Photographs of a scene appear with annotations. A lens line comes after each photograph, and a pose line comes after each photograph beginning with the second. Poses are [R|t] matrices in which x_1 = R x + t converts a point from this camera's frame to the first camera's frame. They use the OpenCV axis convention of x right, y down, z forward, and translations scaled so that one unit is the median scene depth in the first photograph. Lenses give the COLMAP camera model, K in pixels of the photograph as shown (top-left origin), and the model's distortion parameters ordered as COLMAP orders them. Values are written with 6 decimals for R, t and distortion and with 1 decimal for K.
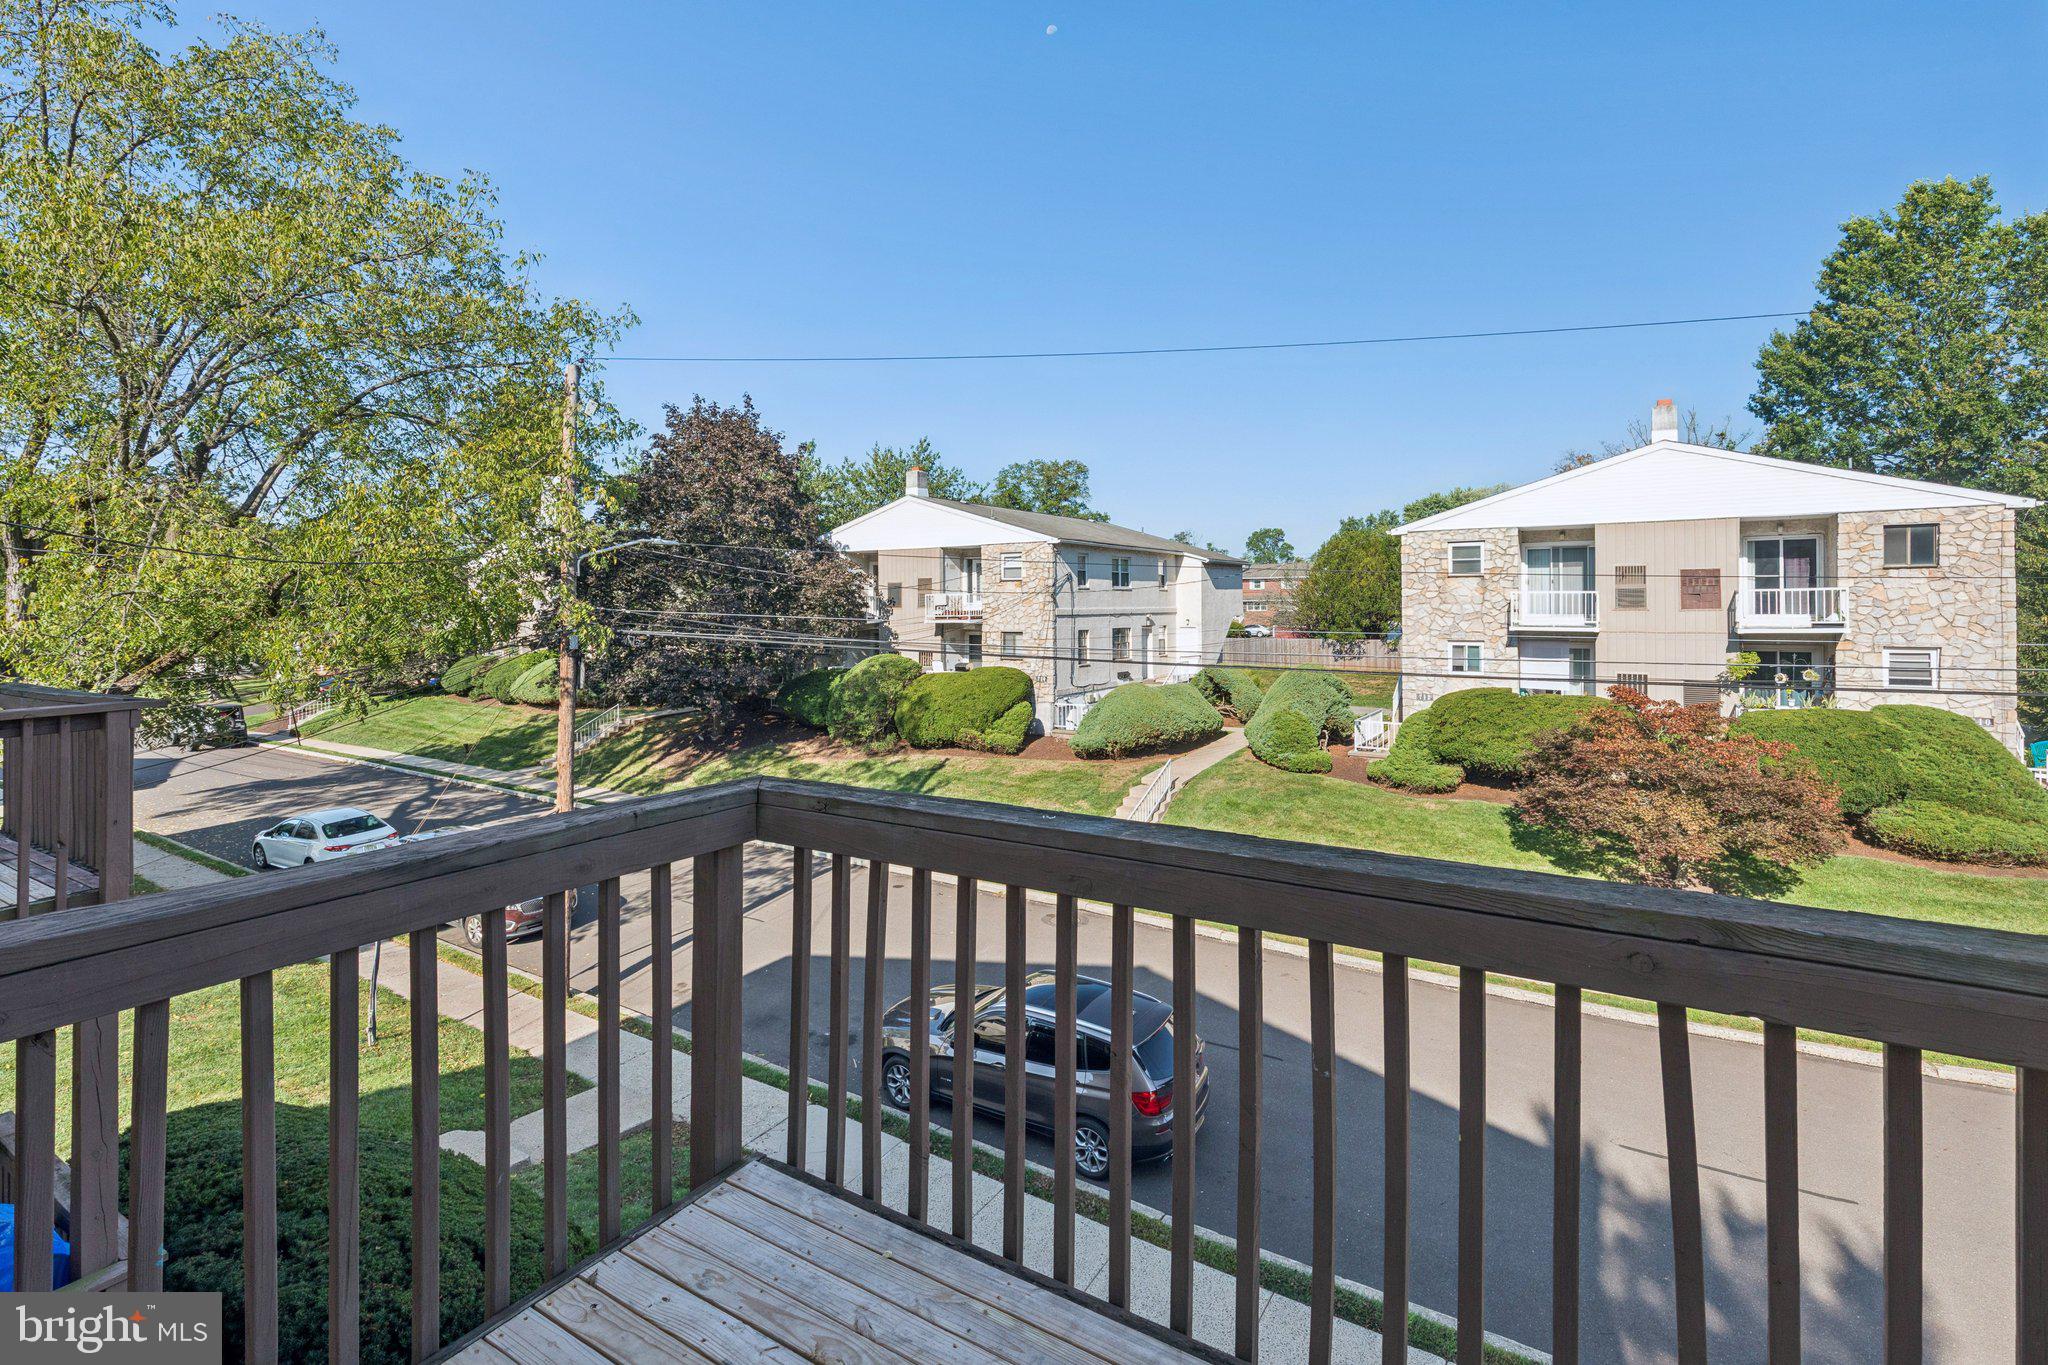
lens RADIAL K [[942.3, 0, 1027.4], [0, 942.3, 610.2], [0, 0, 1]] dist [0.002538, -0.000317]
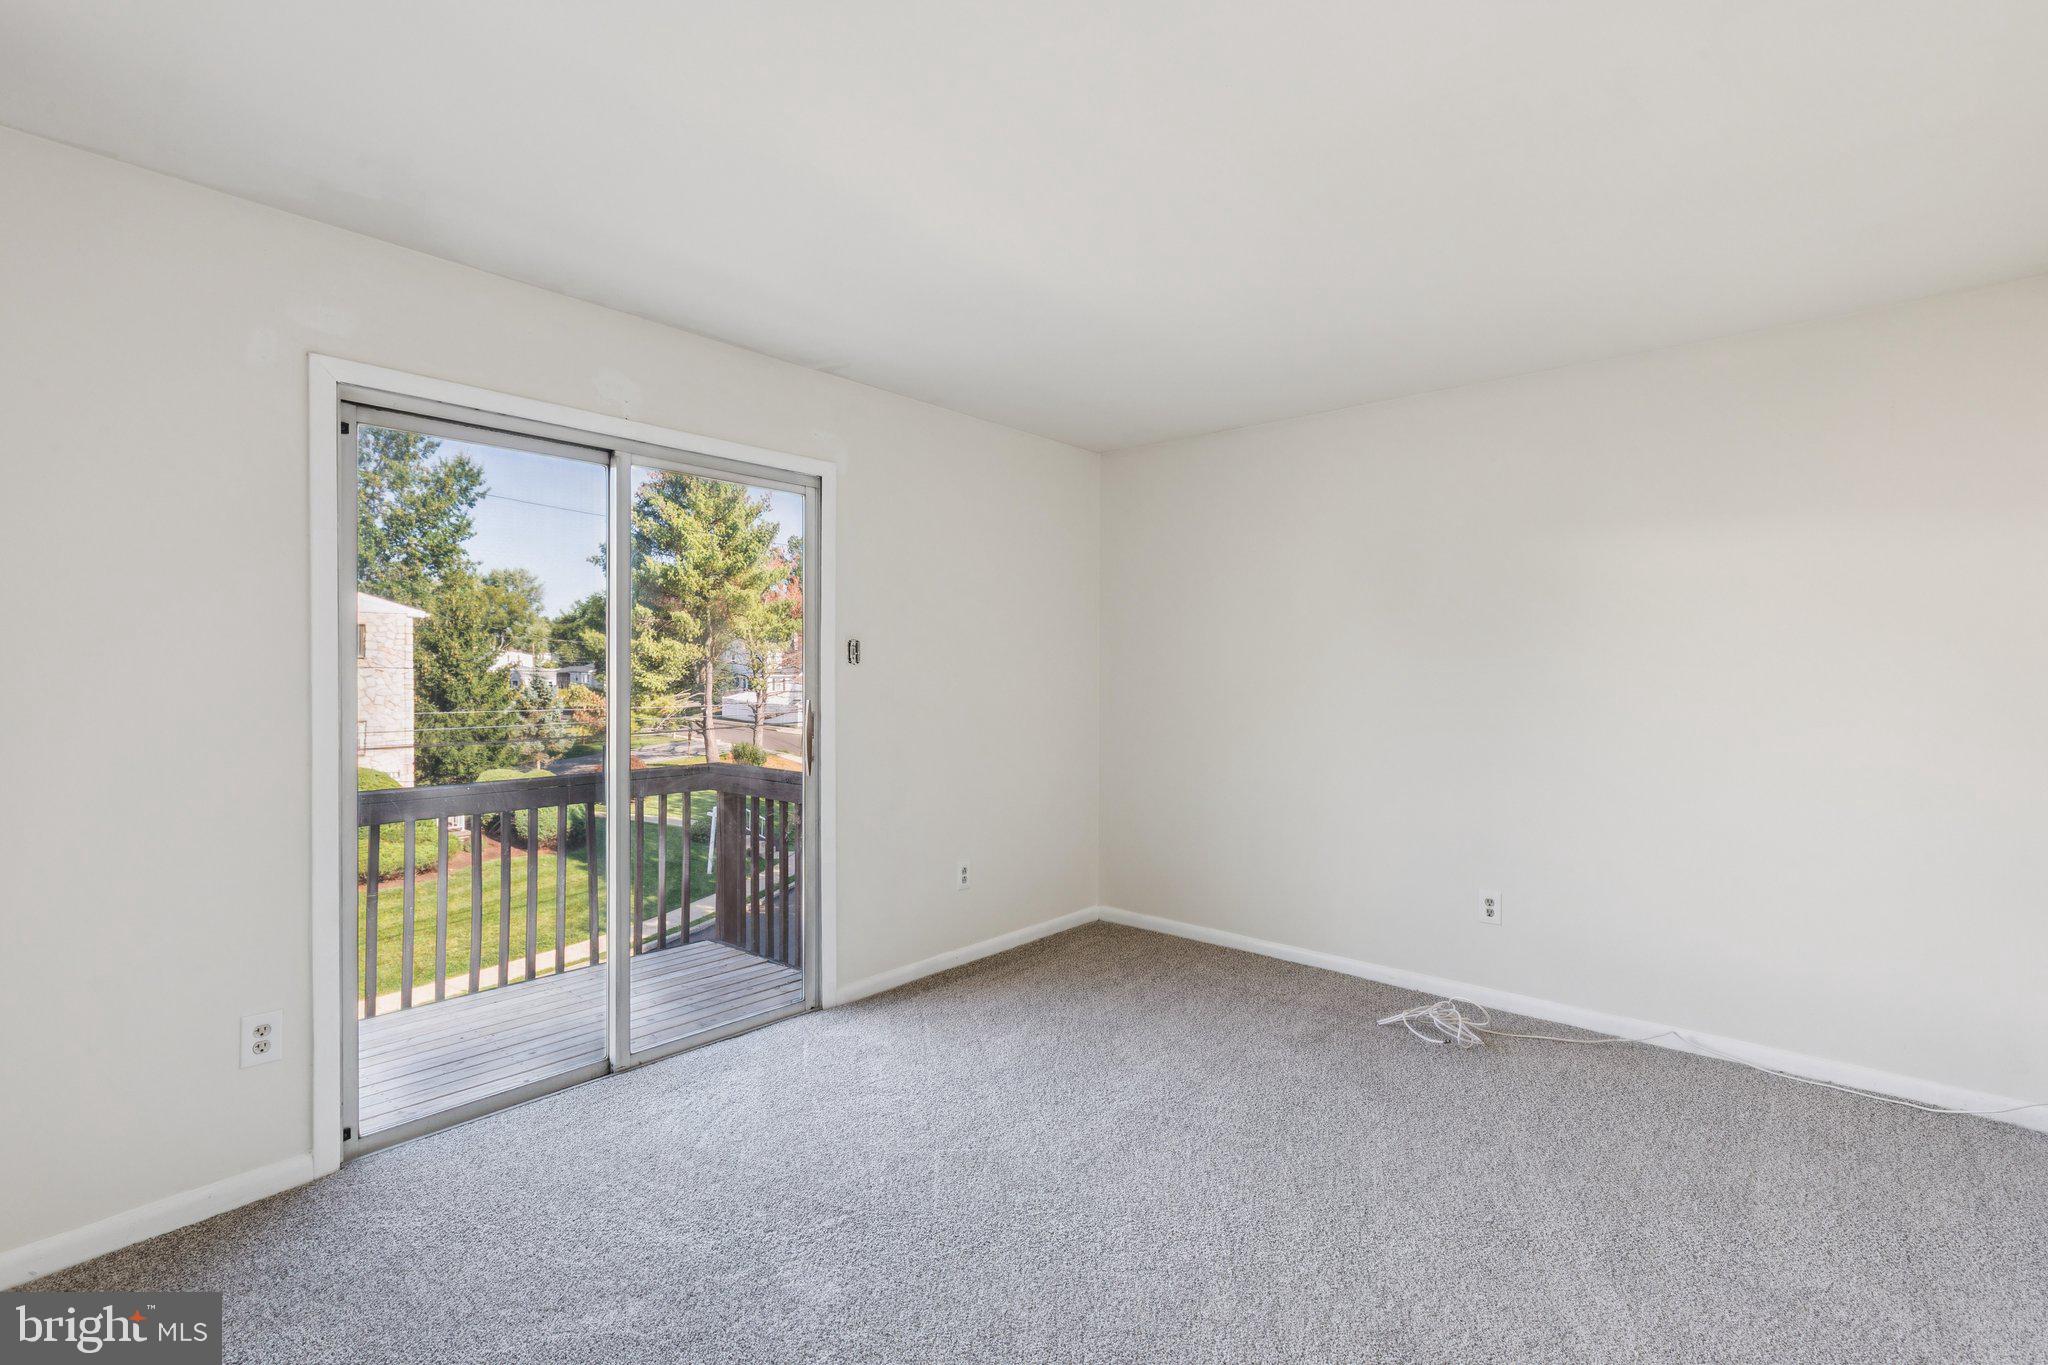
lens RADIAL K [[946.2, 0, 1024.0], [0, 946.2, 682.5], [0, 0, 1]] dist [0.002921, 0.000049]
pose [[0.131019, 0.015051, 0.991266, -0.171735], [-0.002704, 0.999886, -0.014825, 0.002919], [-0.991376, -0.000738, 0.131045, -0.035357]]
